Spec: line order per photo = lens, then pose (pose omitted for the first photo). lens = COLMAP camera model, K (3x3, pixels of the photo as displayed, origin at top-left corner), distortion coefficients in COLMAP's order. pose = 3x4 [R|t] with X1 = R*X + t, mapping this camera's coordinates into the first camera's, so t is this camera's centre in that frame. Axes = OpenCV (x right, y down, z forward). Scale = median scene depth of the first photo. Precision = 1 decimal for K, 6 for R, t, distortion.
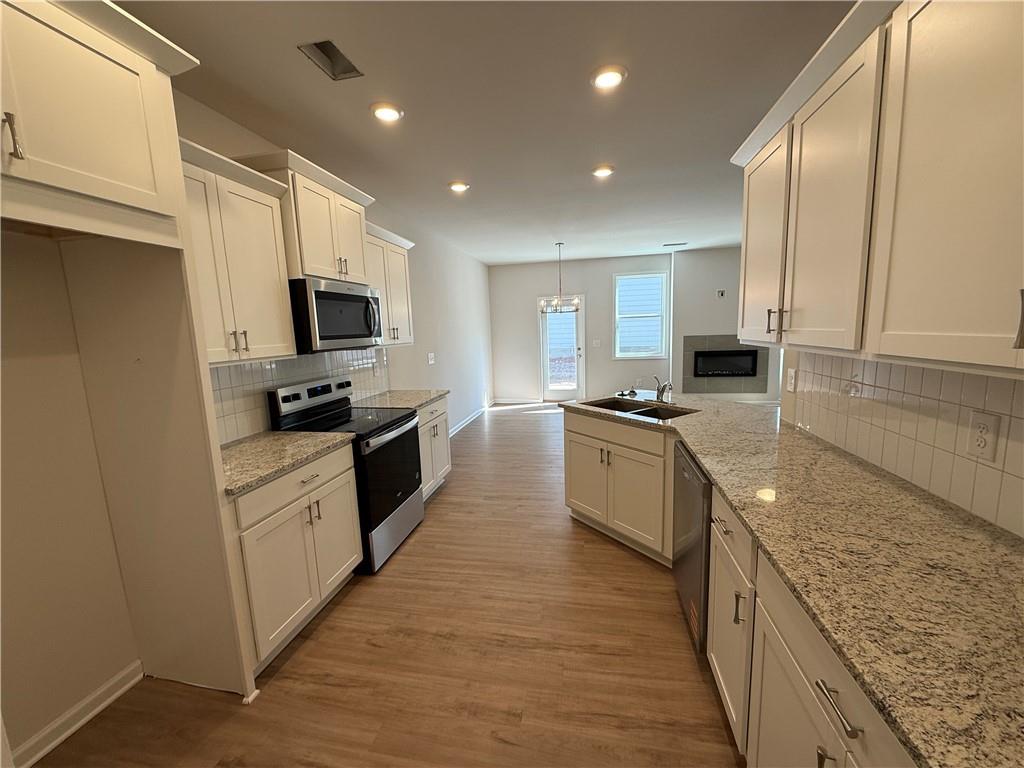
lens RADIAL K [[406.5, 0, 514.5], [0, 406.5, 383.5], [0, 0, 1]] dist [0.007871, 0.000455]
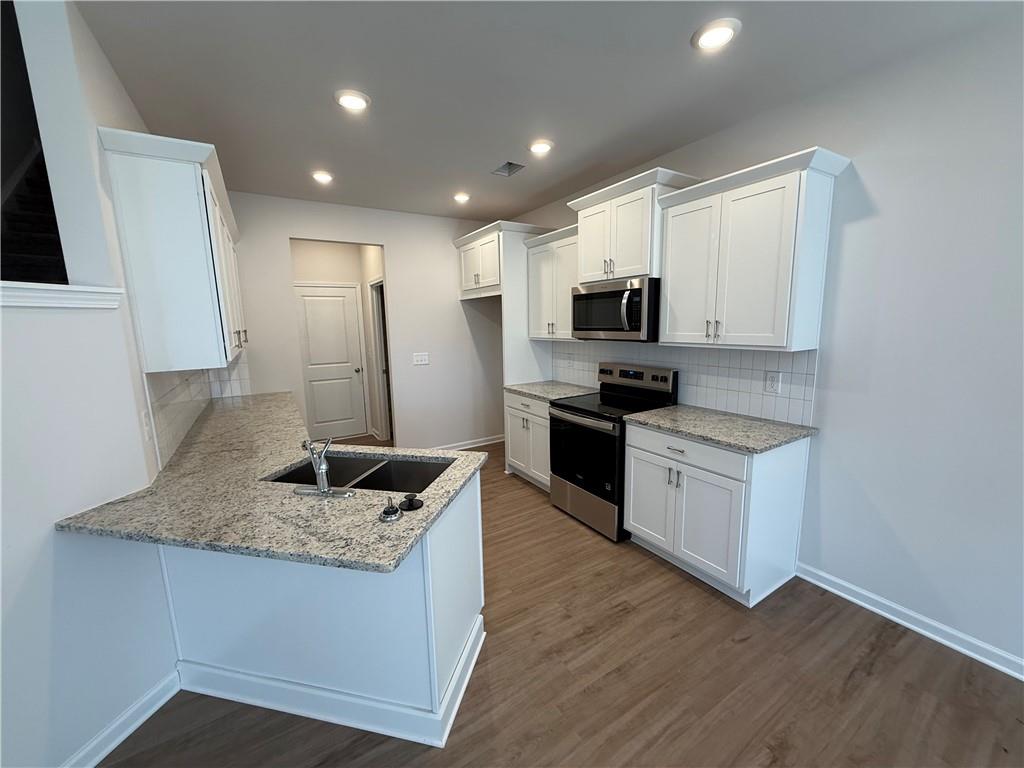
lens RADIAL K [[406.5, 0, 511.6], [0, 406.5, 386.6], [0, 0, 1]] dist [0.007871, 0.000455]
pose [[-0.735889, 0.157309, -0.658575, 0.289381], [-0.045910, 0.958807, 0.280323, -0.139902], [0.675544, 0.236522, -0.698354, 0.863133]]
